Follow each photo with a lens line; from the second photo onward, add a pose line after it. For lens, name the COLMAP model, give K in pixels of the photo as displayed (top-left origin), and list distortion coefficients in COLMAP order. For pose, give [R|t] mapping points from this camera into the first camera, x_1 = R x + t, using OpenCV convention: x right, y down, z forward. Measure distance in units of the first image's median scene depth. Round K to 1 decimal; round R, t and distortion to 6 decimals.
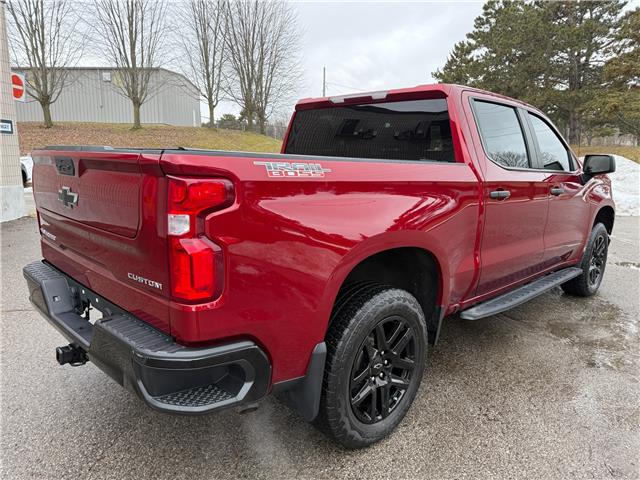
lens RADIAL K [[469.2, 0, 317.9], [0, 469.2, 250.0], [0, 0, 1]] dist [0.007015, -0.001205]
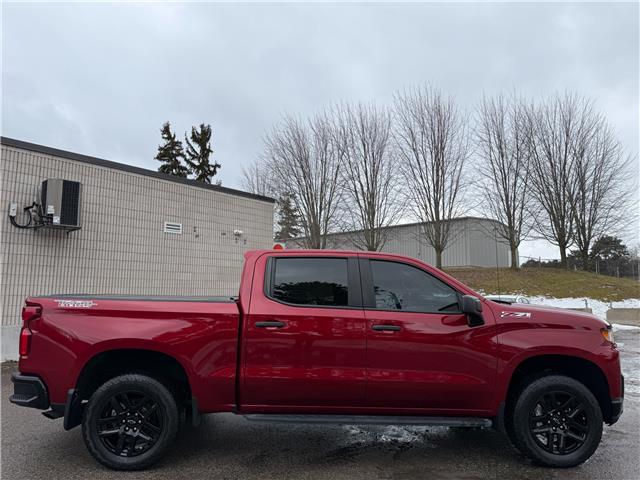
lens RADIAL K [[469.2, 0, 317.9], [0, 469.2, 250.0], [0, 0, 1]] dist [0.007015, -0.001205]
pose [[0.728024, -0.068984, -0.682072, 0.183732], [-0.130504, 0.962785, -0.236671, -0.002845], [0.673016, 0.261315, 0.691928, 0.012579]]
